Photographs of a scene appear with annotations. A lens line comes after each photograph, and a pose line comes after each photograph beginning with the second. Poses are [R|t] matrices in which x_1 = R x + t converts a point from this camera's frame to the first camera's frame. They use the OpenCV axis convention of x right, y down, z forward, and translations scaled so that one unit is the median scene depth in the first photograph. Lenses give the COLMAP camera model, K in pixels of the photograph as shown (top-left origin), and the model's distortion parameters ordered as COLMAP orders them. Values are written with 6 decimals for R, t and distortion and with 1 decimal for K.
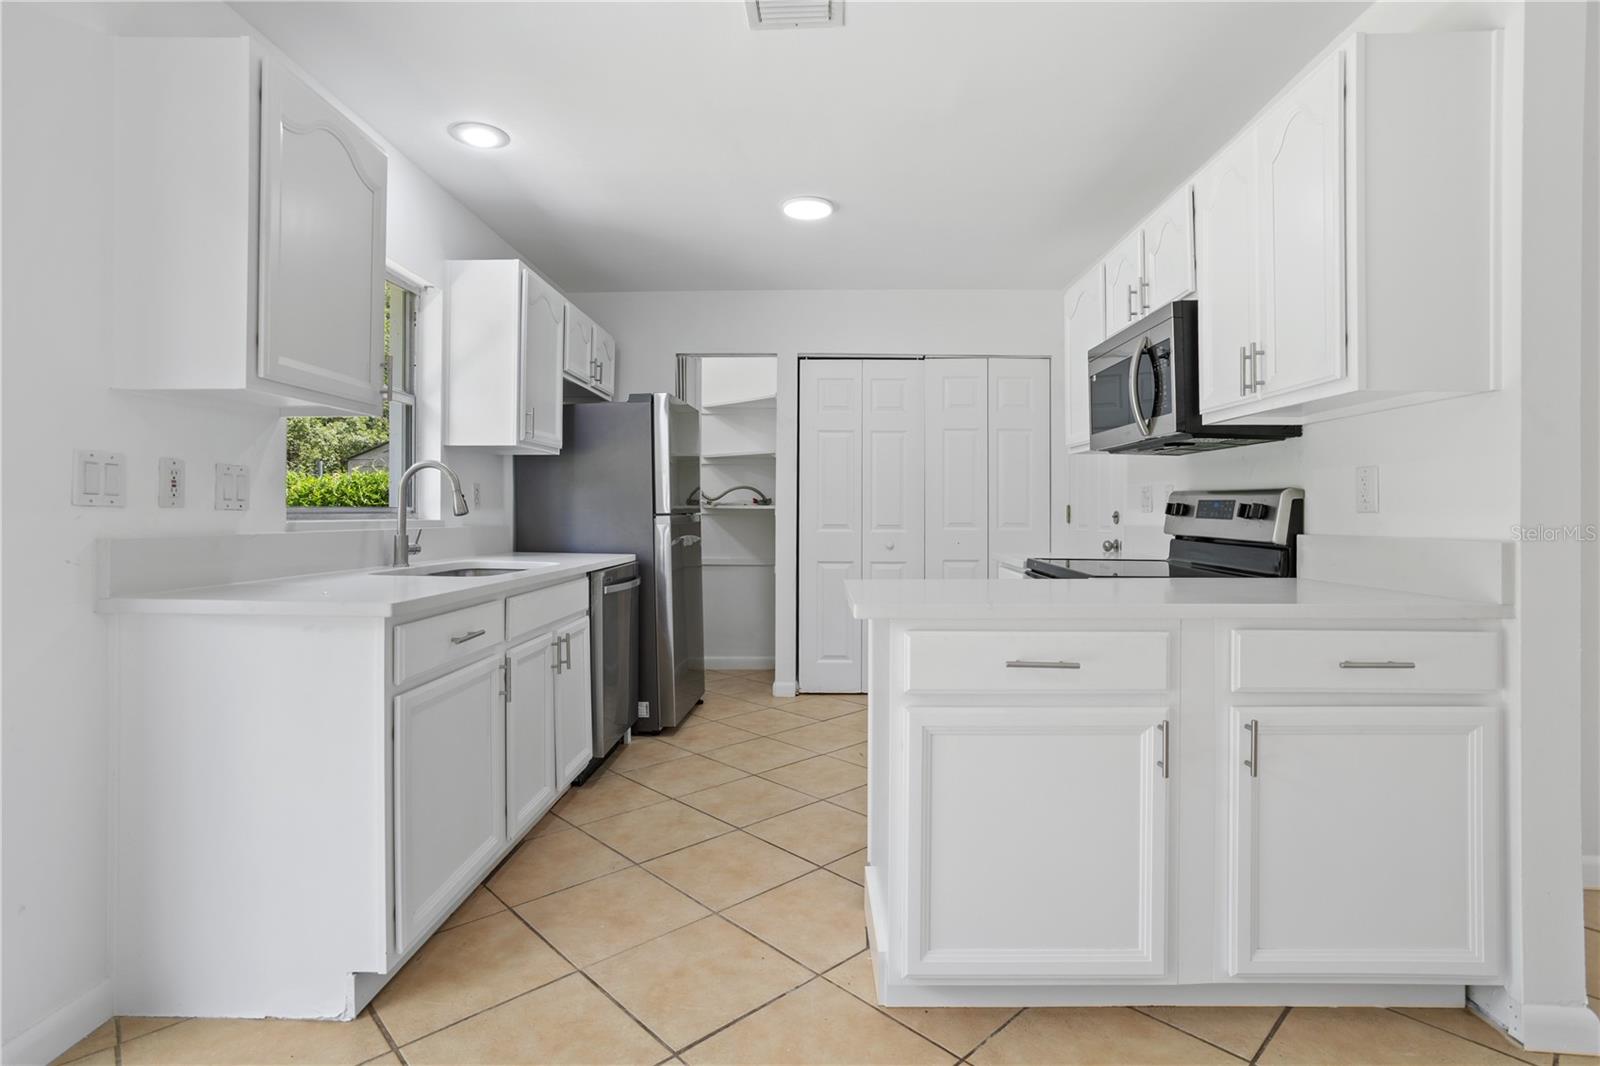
lens RADIAL K [[783.9, 0, 805.4], [0, 783.9, 510.4], [0, 0, 1]] dist [-0.019910, 0.013632]
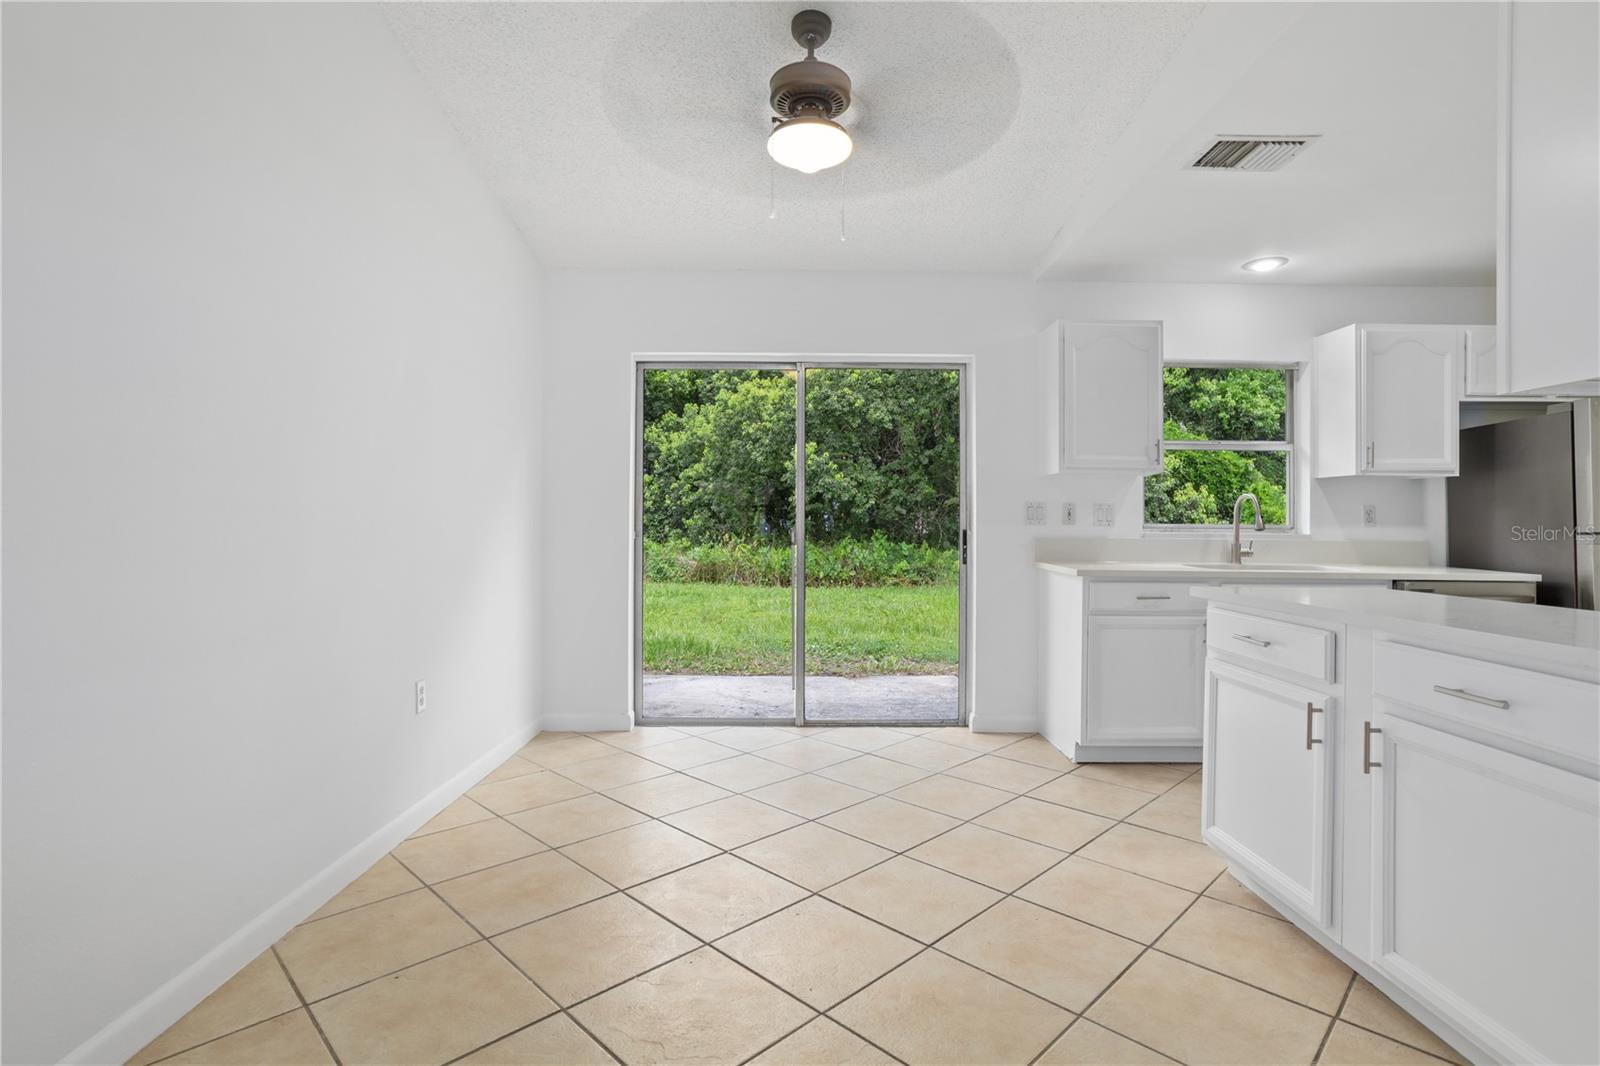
lens RADIAL K [[783.9, 0, 793.8], [0, 783.9, 518.4], [0, 0, 1]] dist [-0.019910, 0.013632]
pose [[0.030103, -0.005817, -0.999530, 0.869327], [-0.004904, 0.999970, -0.005967, -0.002465], [0.999535, 0.005081, 0.030074, 0.085683]]
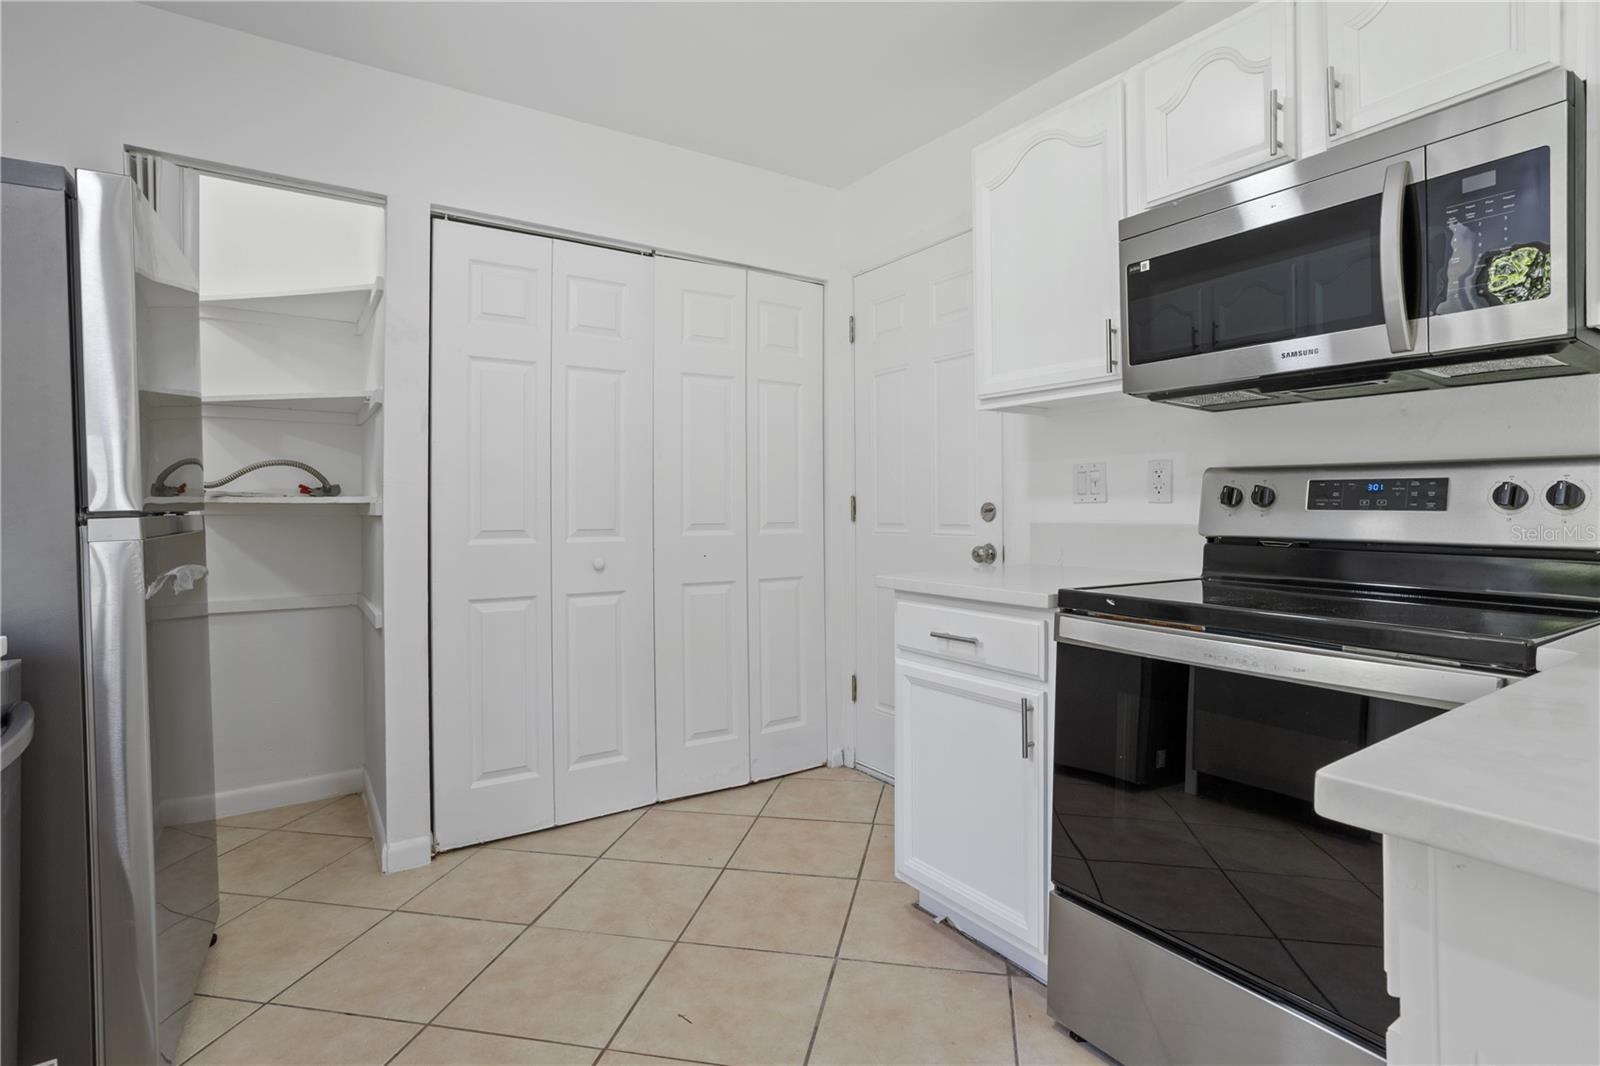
lens RADIAL K [[783.9, 0, 773.4], [0, 783.9, 514.0], [0, 0, 1]] dist [-0.019910, 0.013632]
pose [[0.830246, -0.010252, 0.557303, -0.169960], [0.006917, 0.999943, 0.008090, 0.005165], [-0.557354, -0.002862, 0.830270, 0.682546]]
